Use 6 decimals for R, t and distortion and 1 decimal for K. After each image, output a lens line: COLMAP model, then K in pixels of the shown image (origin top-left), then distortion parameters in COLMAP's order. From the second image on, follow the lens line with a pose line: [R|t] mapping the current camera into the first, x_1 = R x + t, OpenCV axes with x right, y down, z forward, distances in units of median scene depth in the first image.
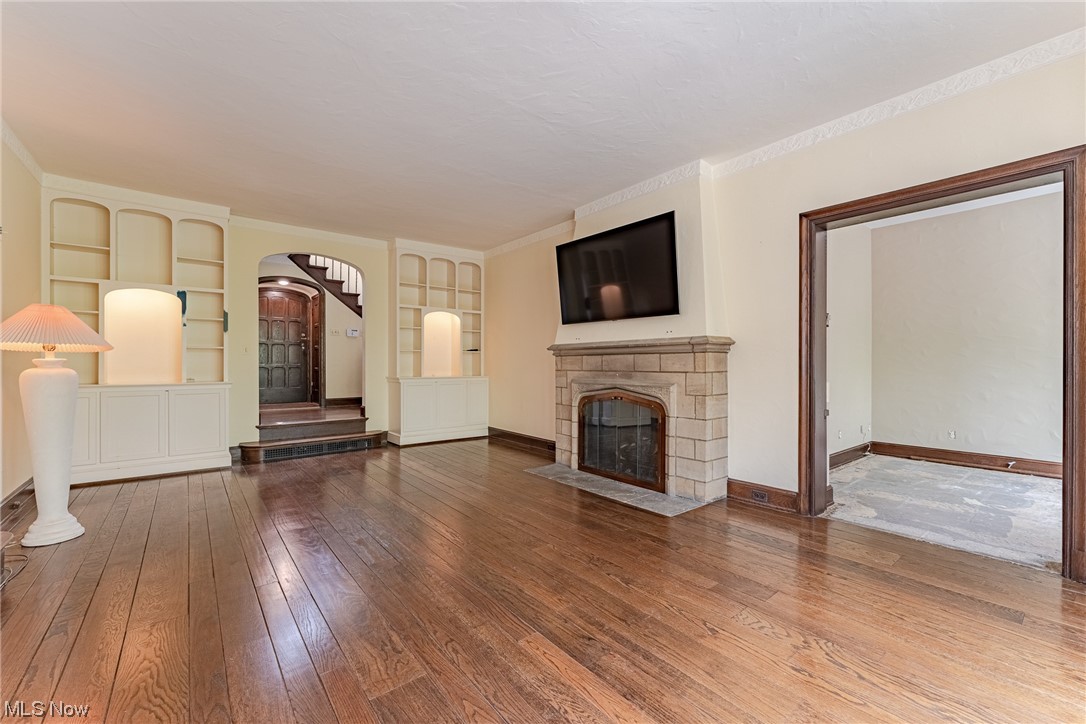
lens RADIAL K [[441.7, 0, 542.6], [0, 441.7, 363.9], [0, 0, 1]] dist [0.000221, 0.000005]
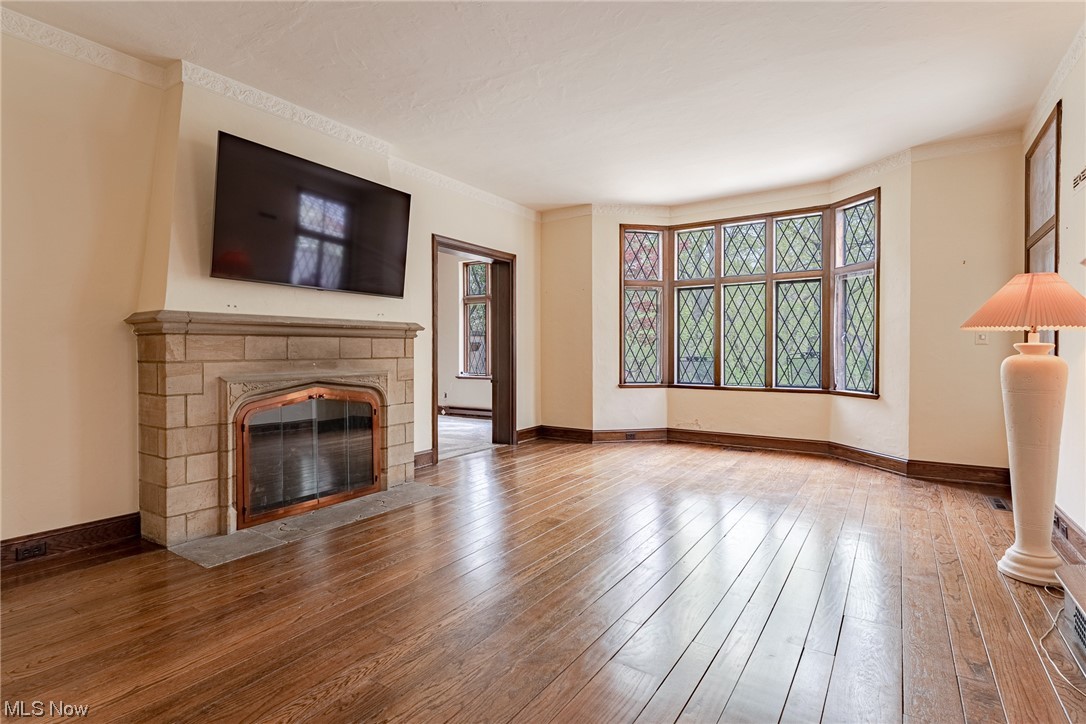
lens RADIAL K [[532.5, 0, 542.8], [0, 532.5, 355.8], [0, 0, 1]] dist [0.000043, 0.000063]
pose [[-0.302912, -0.014525, 0.952908, -0.813725], [-0.001284, 0.999889, 0.014834, -0.003077], [-0.953018, 0.003270, -0.302897, 0.945184]]
